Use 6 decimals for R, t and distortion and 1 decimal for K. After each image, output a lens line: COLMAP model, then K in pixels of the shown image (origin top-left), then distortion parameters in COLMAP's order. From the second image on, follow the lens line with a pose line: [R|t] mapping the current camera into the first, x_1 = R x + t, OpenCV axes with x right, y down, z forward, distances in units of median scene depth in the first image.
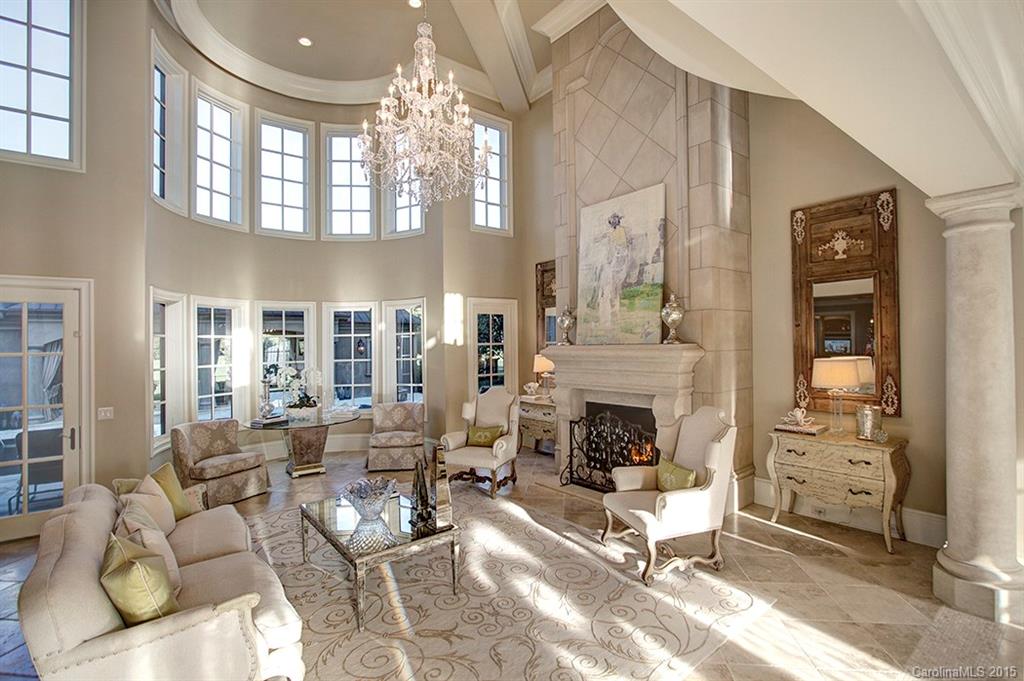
lens RADIAL K [[475.2, 0, 509.7], [0, 475.2, 339.6], [0, 0, 1]] dist [-0.012311, 0.000182]
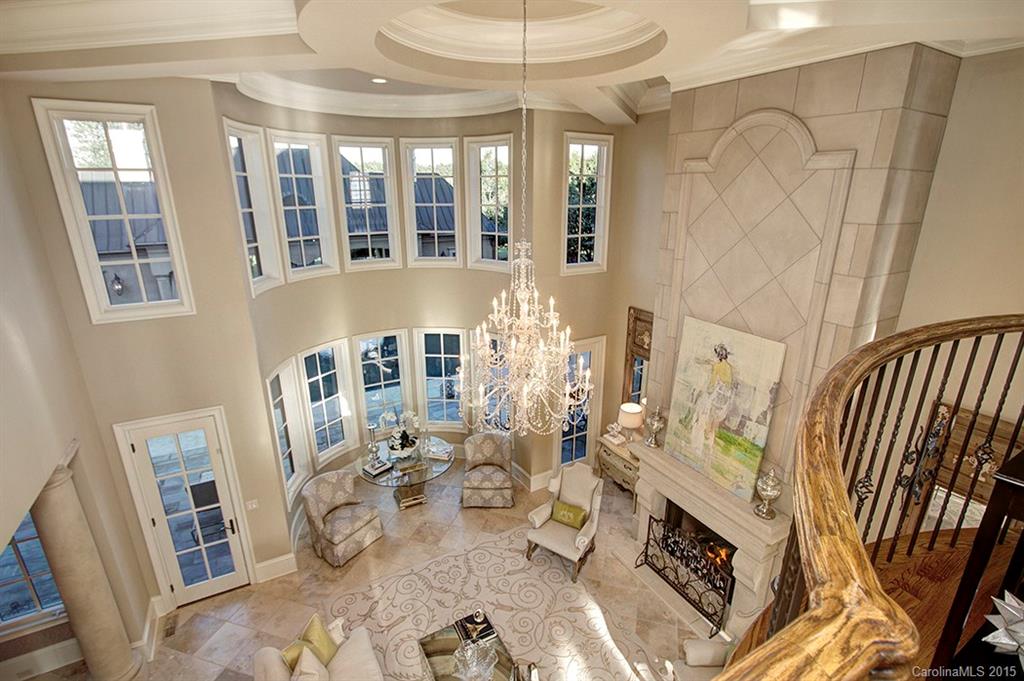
lens RADIAL K [[475.2, 0, 515.3], [0, 475.2, 339.6], [0, 0, 1]] dist [-0.012311, 0.000182]
pose [[0.988405, 0.055574, -0.141305, -0.039805], [-0.008702, 0.949815, 0.312691, -0.505645], [0.151591, -0.307835, 0.939286, 0.080460]]
